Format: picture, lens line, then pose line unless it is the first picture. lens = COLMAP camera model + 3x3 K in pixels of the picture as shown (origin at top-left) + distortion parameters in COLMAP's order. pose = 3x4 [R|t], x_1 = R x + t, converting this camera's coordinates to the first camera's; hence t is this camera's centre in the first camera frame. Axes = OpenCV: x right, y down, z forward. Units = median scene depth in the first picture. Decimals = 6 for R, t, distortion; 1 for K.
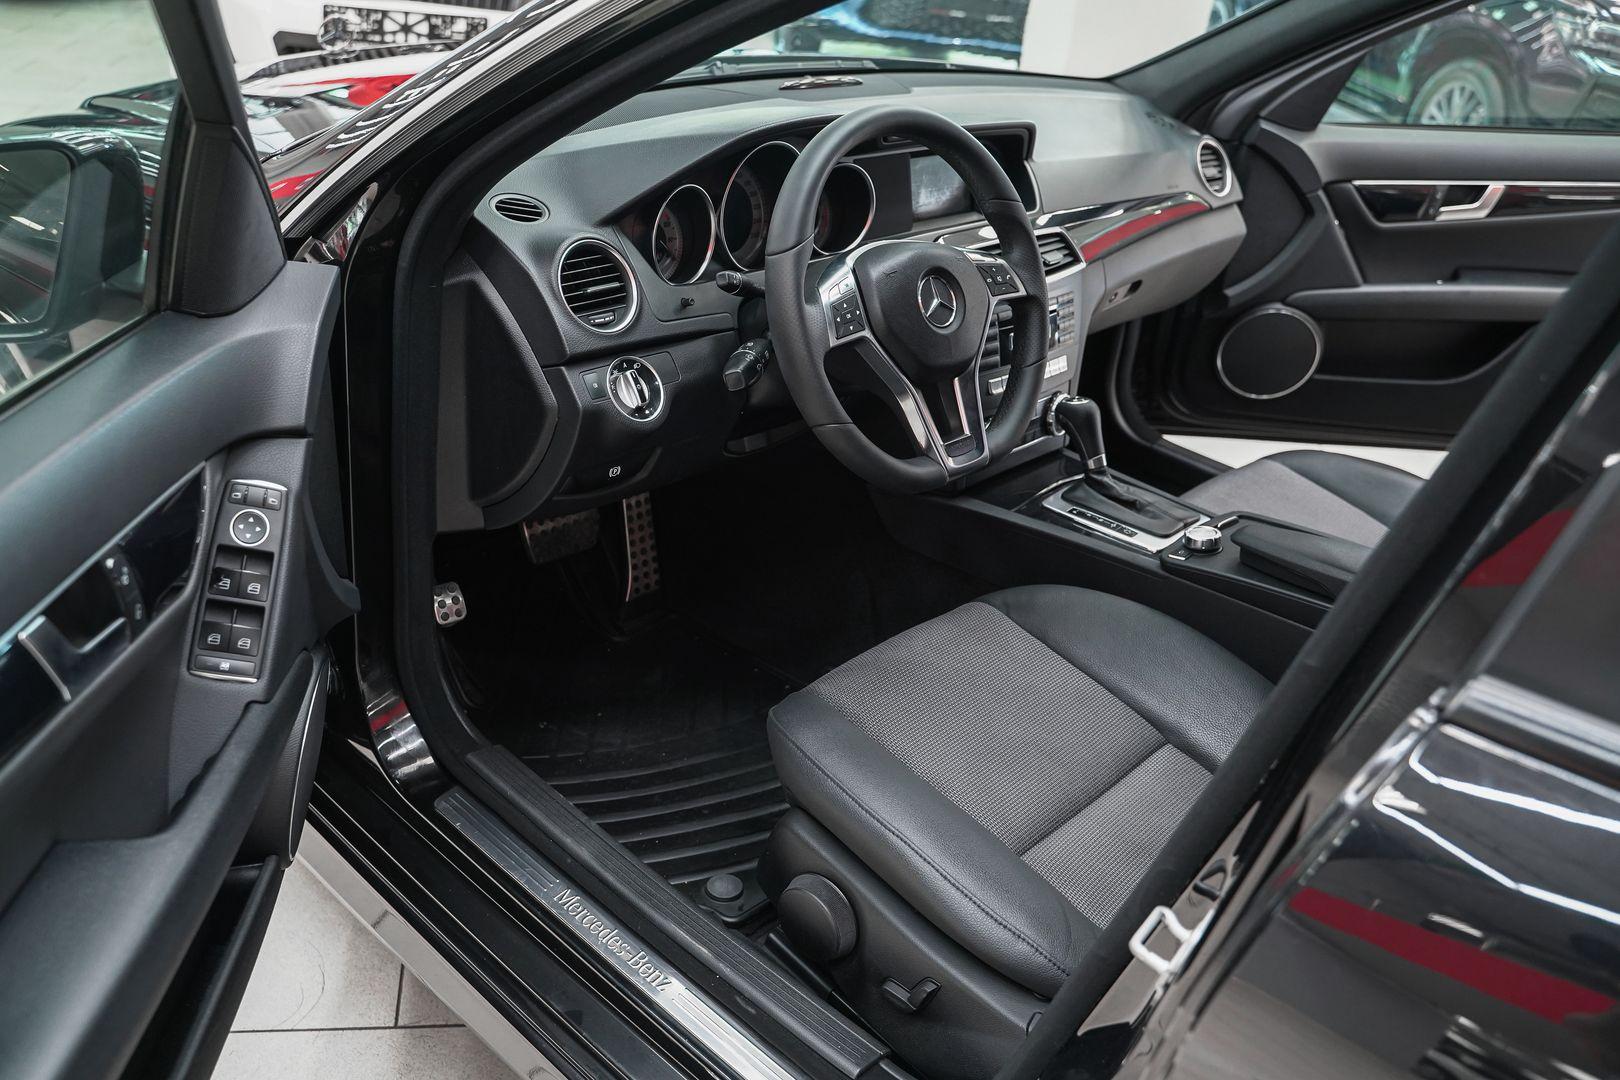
lens RADIAL K [[1335.2, 0, 810.0], [0, 1335.2, 540.0], [0, 0, 1]] dist [-0.104367, 0.086029]
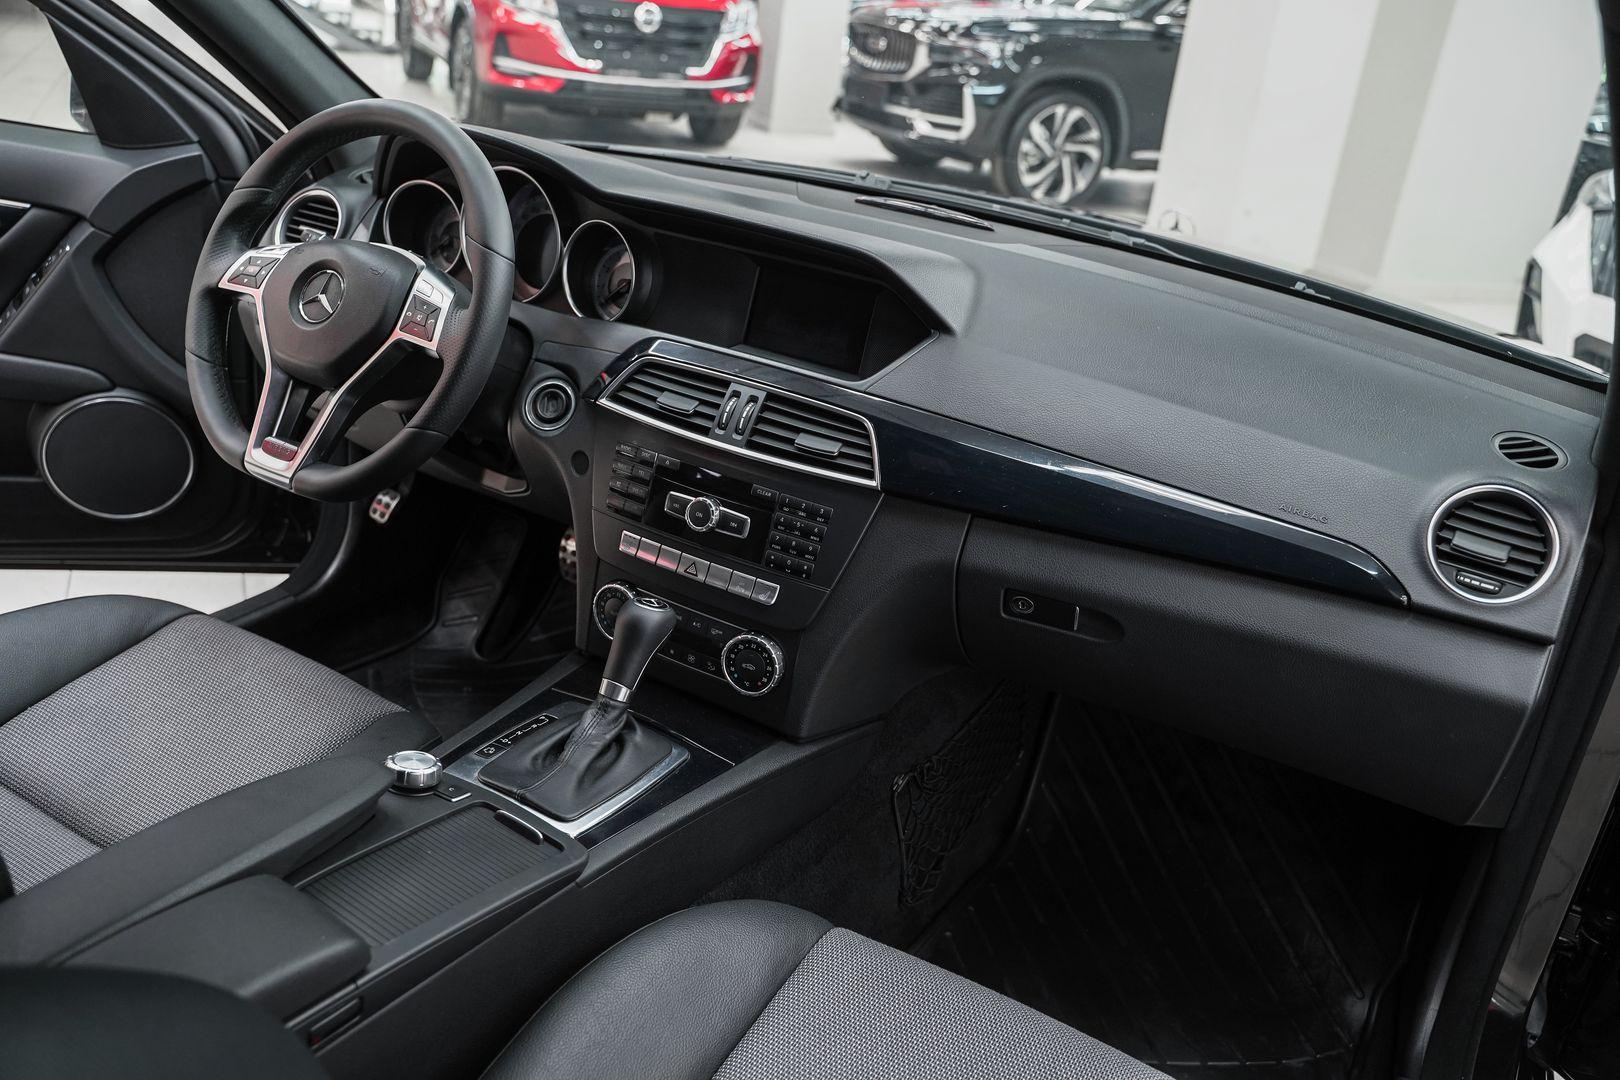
lens RADIAL K [[1307.1, 0, 810.0], [0, 1307.1, 540.0], [0, 0, 1]] dist [-0.118155, 0.089156]
pose [[0.254813, 0.315708, -0.914001, 0.793036], [-0.537804, 0.831801, 0.137382, -0.257476], [0.803640, 0.456547, 0.381743, 0.752070]]
